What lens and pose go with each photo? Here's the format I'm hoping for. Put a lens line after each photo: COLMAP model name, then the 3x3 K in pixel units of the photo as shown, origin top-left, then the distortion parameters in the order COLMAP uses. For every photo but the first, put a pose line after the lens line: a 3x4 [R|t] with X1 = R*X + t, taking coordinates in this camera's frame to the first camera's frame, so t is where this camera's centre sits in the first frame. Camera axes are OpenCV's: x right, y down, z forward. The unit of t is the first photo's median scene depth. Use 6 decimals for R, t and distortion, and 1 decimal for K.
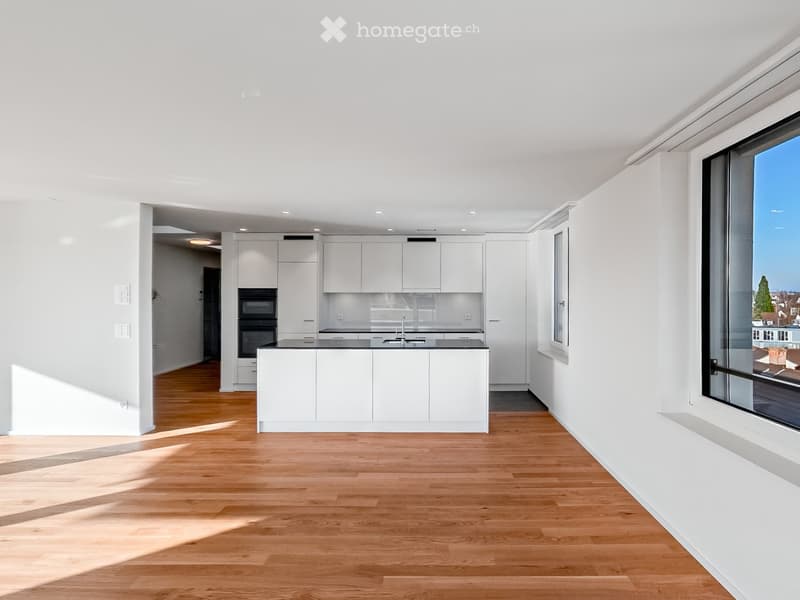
lens RADIAL K [[466.5, 0, 425.1], [0, 466.5, 292.9], [0, 0, 1]] dist [0.004469, -0.001808]
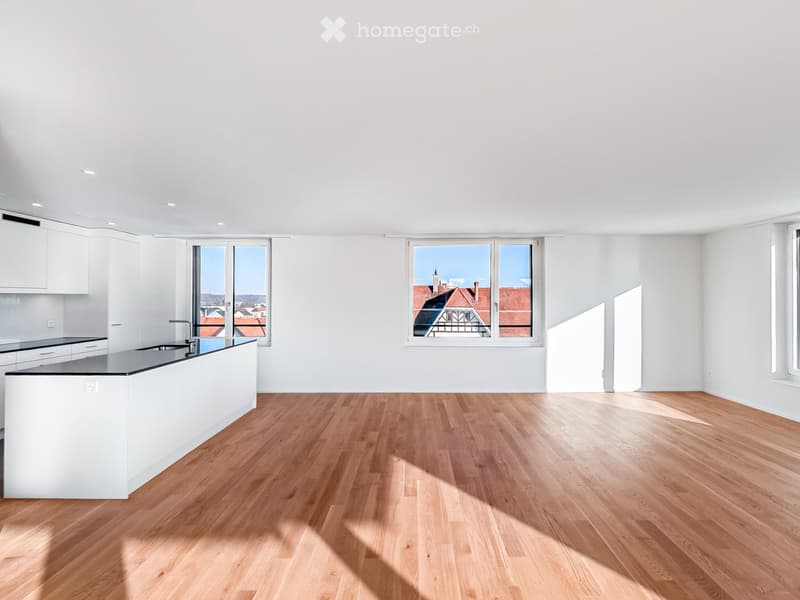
lens RADIAL K [[466.5, 0, 397.6], [0, 466.5, 299.0], [0, 0, 1]] dist [0.004469, -0.001808]
pose [[-0.039938, -0.001713, 0.999201, -0.949057], [-0.009986, 0.999949, 0.001315, 0.000888], [-0.999152, -0.009925, -0.039953, 0.566903]]
